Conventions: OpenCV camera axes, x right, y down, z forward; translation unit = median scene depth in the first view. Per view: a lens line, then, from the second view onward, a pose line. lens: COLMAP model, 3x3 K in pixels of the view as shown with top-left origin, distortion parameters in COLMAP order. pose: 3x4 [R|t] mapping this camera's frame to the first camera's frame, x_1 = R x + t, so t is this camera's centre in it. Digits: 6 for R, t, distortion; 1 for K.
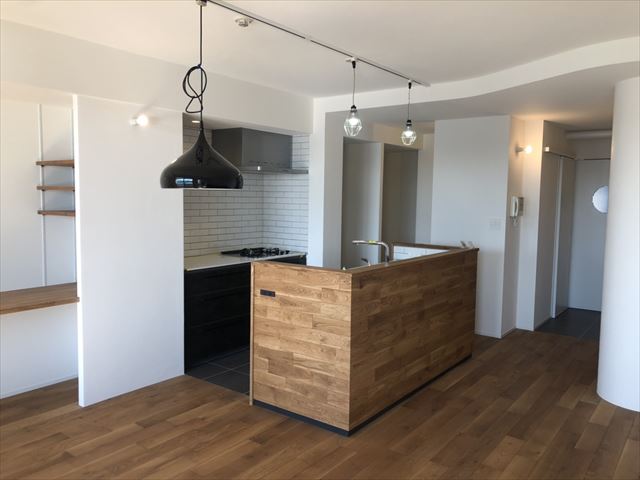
lens RADIAL K [[516.5, 0, 316.3], [0, 516.5, 238.2], [0, 0, 1]] dist [-0.000376, -0.003380]
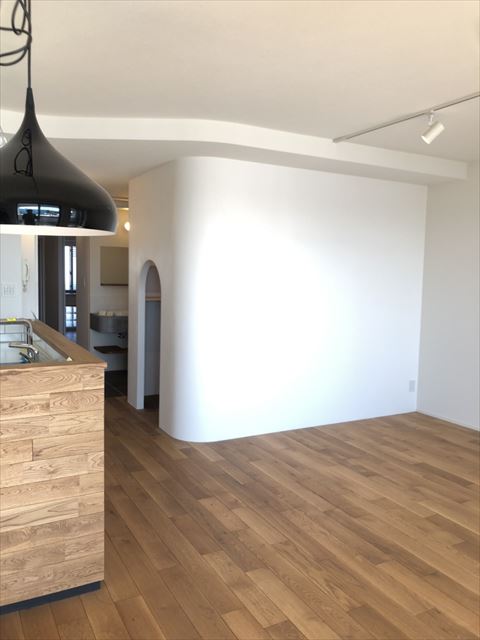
lens RADIAL K [[516.5, 0, 236.4], [0, 516.5, 321.4], [0, 0, 1]] dist [-0.000376, -0.003380]
pose [[0.432890, -0.093632, 0.896571, -0.459794], [0.066854, 0.995187, 0.071652, -0.025764], [-0.898964, 0.028922, 0.437066, 0.493785]]
